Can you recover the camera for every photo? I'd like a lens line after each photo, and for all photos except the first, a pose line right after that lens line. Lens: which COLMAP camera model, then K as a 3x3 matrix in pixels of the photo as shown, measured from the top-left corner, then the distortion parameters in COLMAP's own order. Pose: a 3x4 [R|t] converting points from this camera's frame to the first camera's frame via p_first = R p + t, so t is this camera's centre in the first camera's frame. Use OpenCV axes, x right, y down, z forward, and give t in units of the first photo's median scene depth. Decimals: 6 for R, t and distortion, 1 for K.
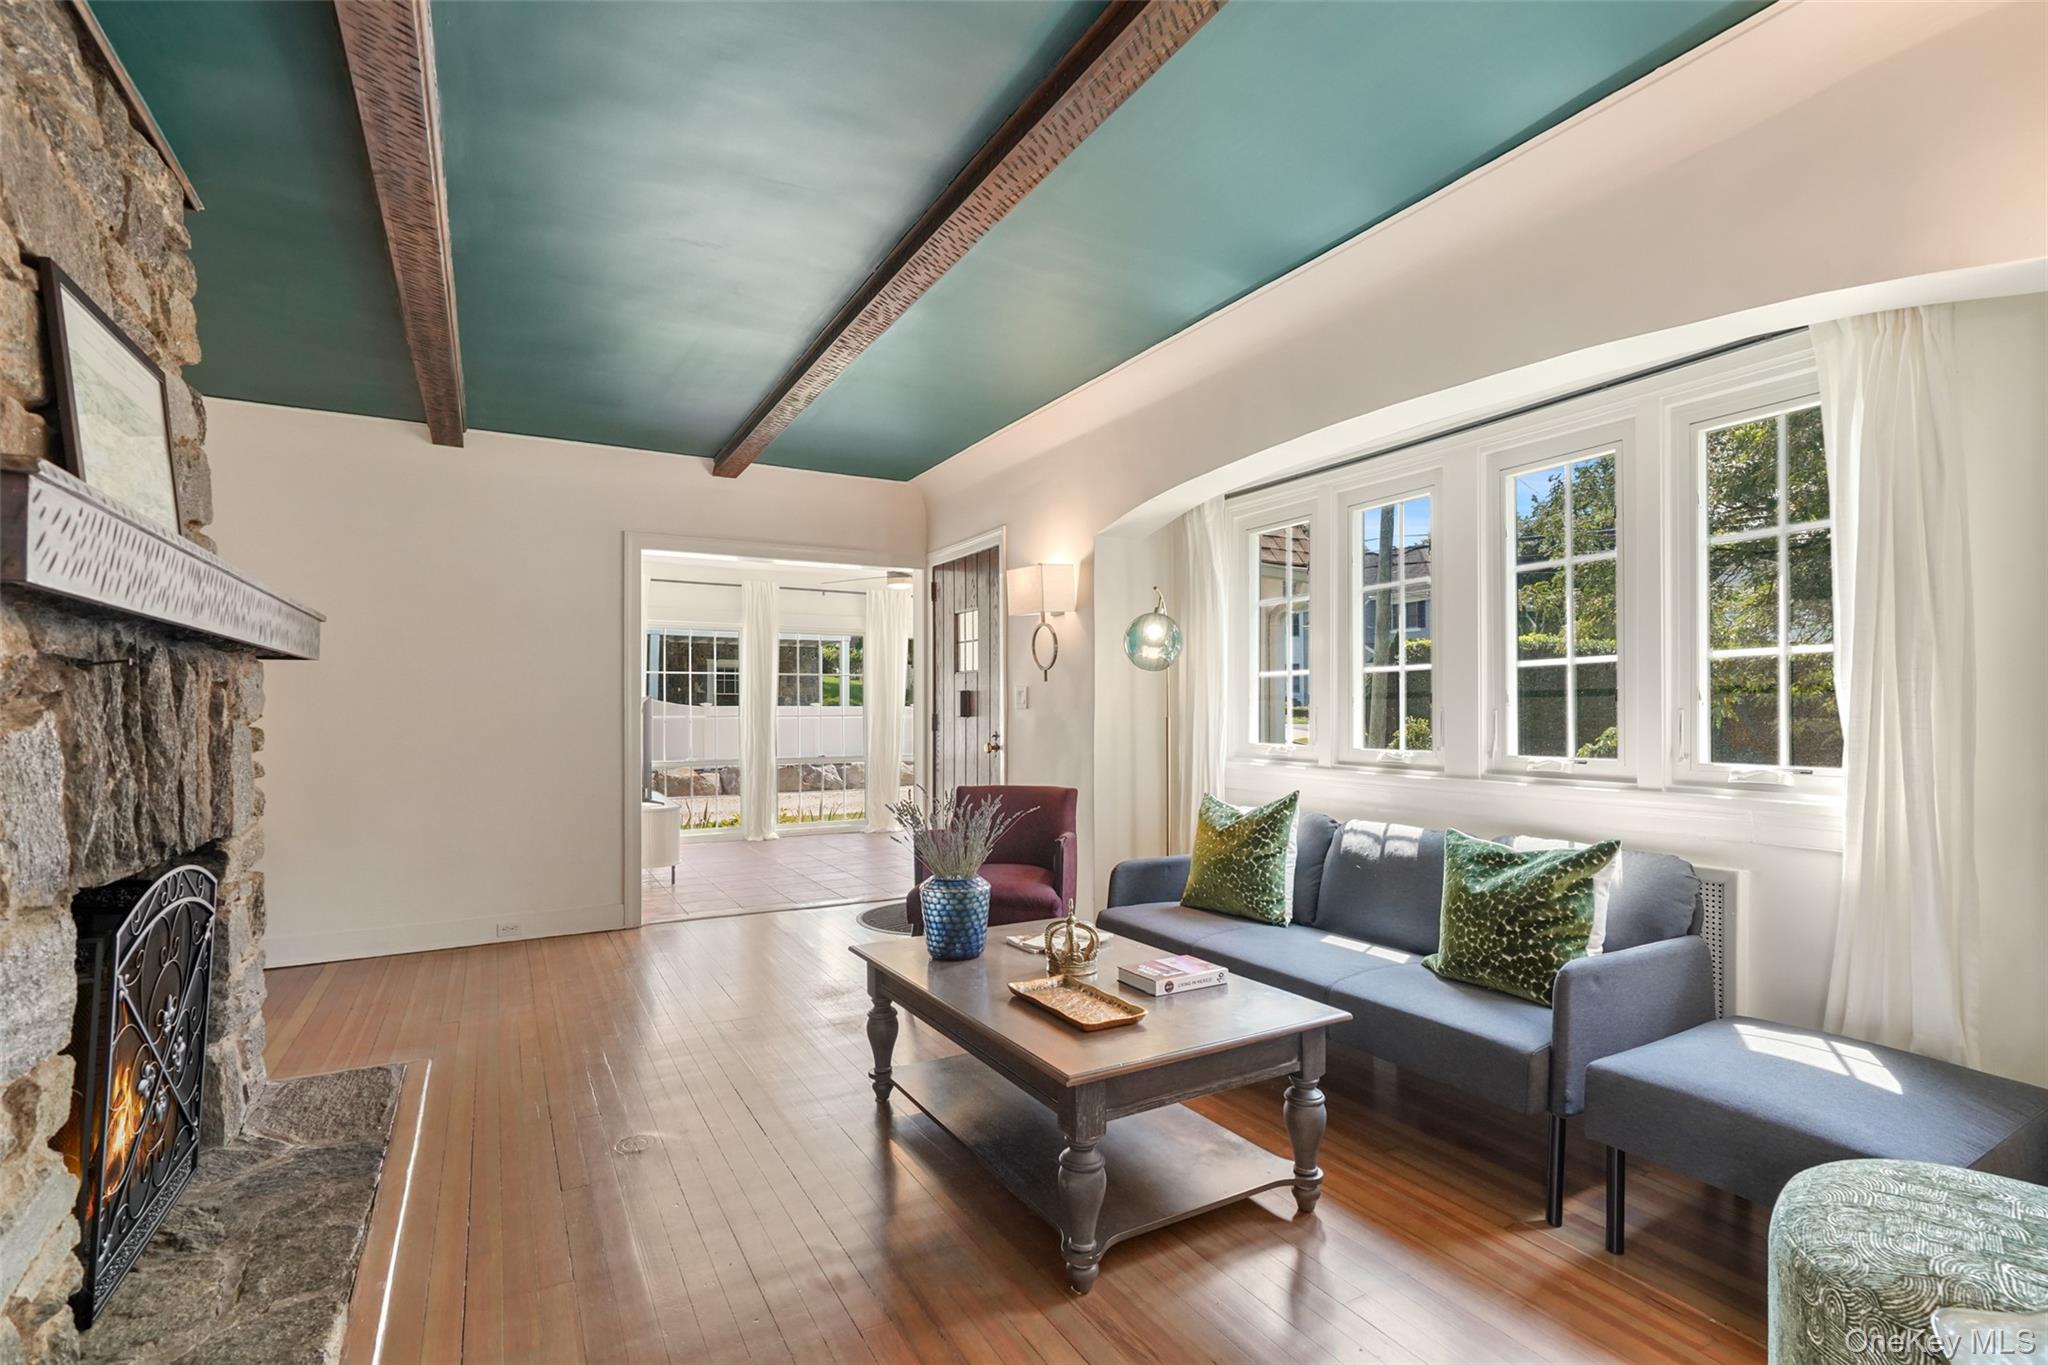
lens RADIAL K [[943.7, 0, 1012.1], [0, 943.7, 697.3], [0, 0, 1]] dist [-0.011186, 0.000369]
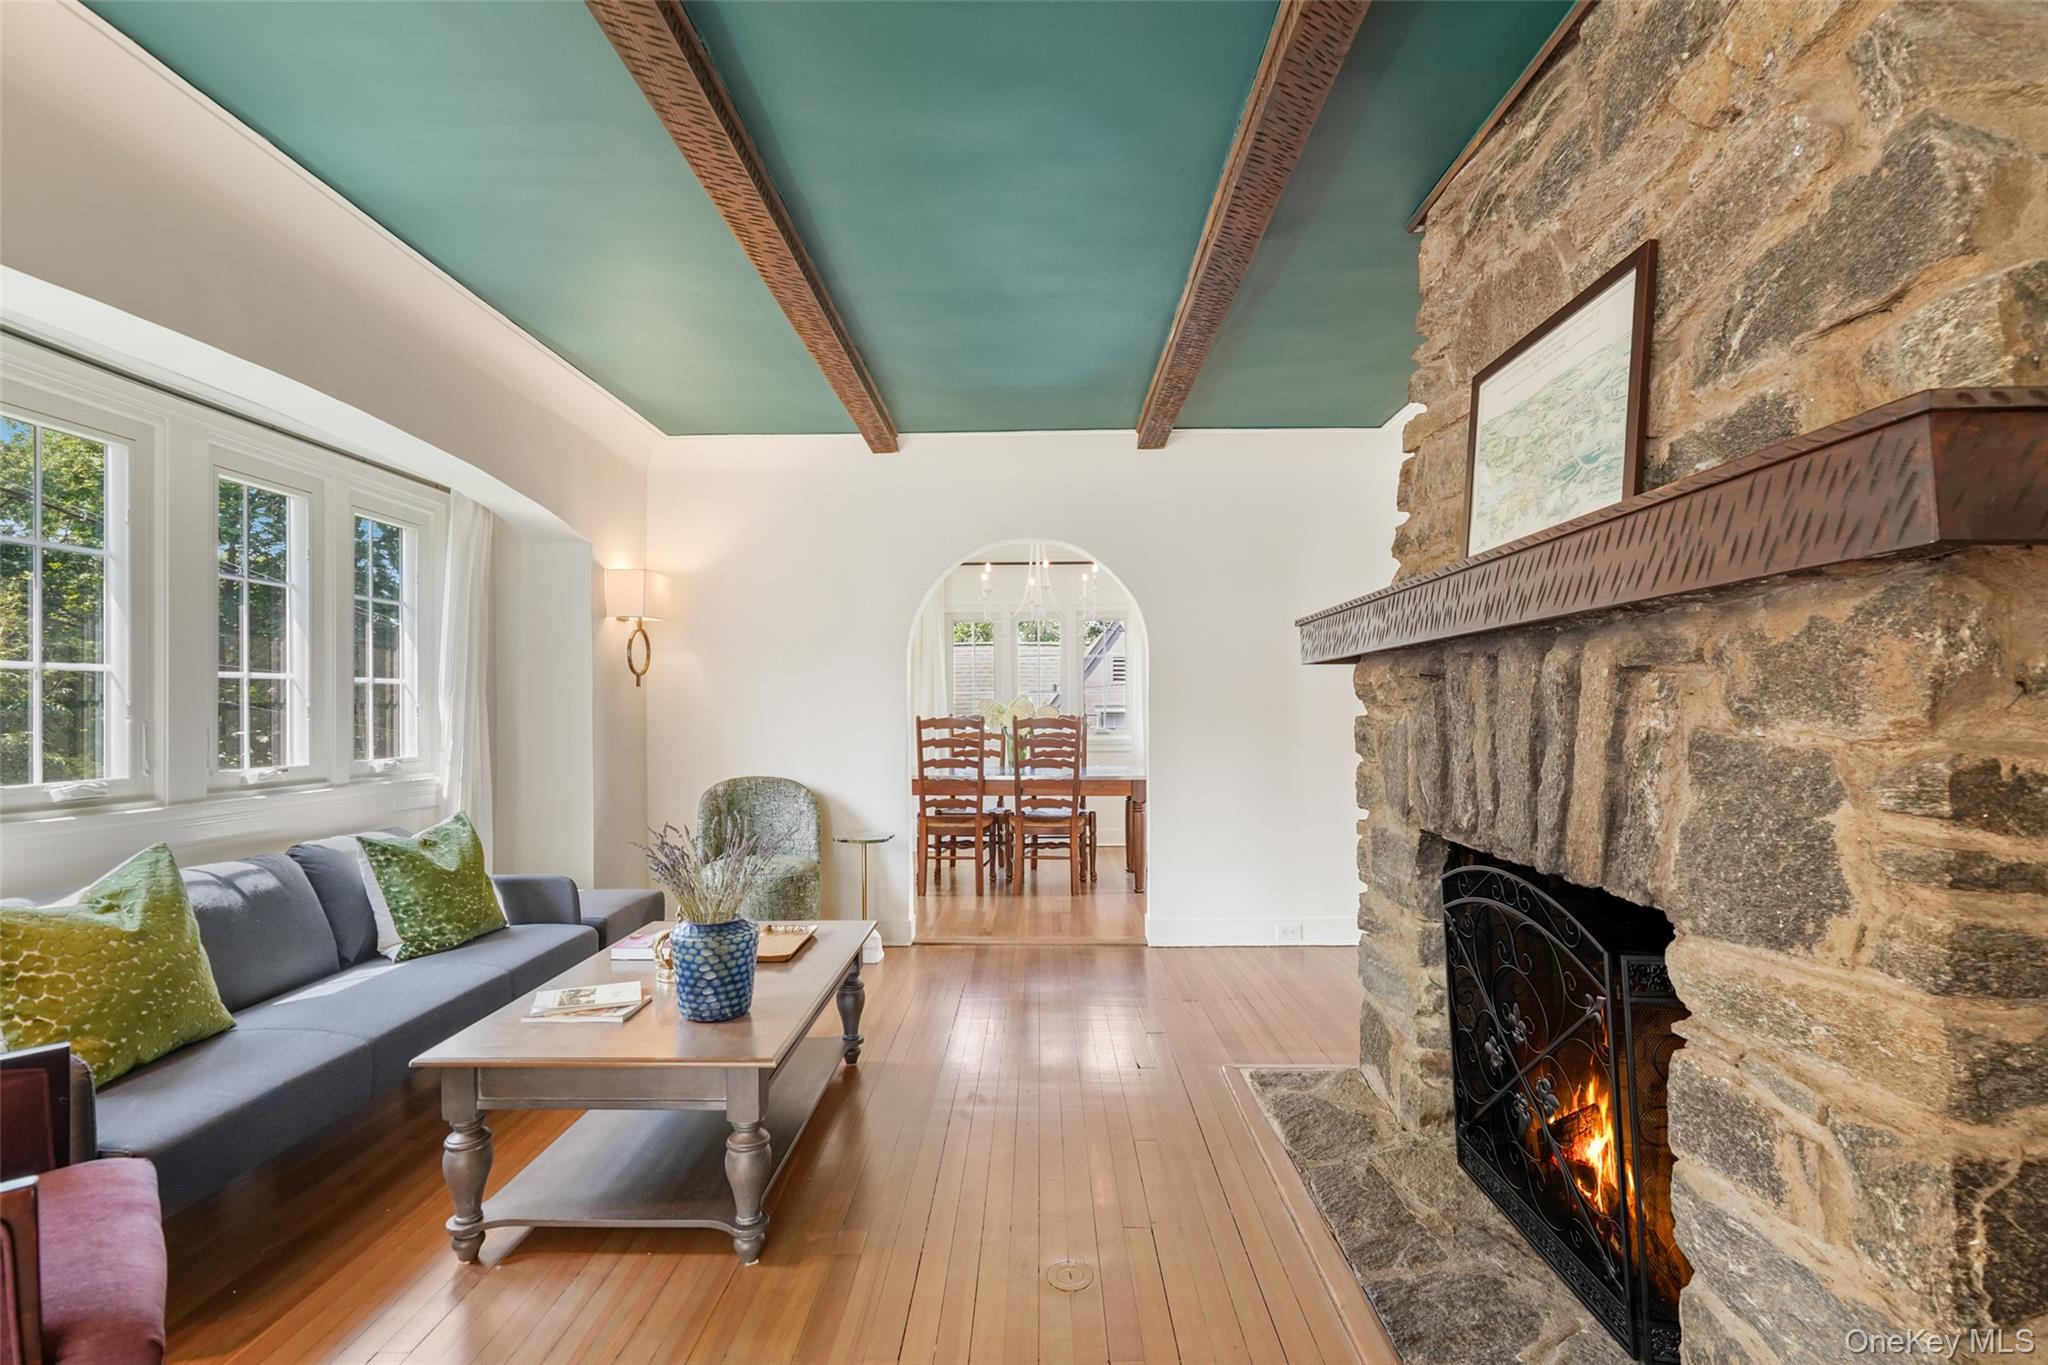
lens RADIAL K [[943.7, 0, 1021.8], [0, 943.7, 684.7], [0, 0, 1]] dist [-0.011186, 0.000369]
pose [[-0.868651, 0.018710, 0.495070, -0.655728], [0.004937, 0.999564, -0.029114, 0.007290], [-0.495399, -0.022846, -0.868365, 1.469823]]
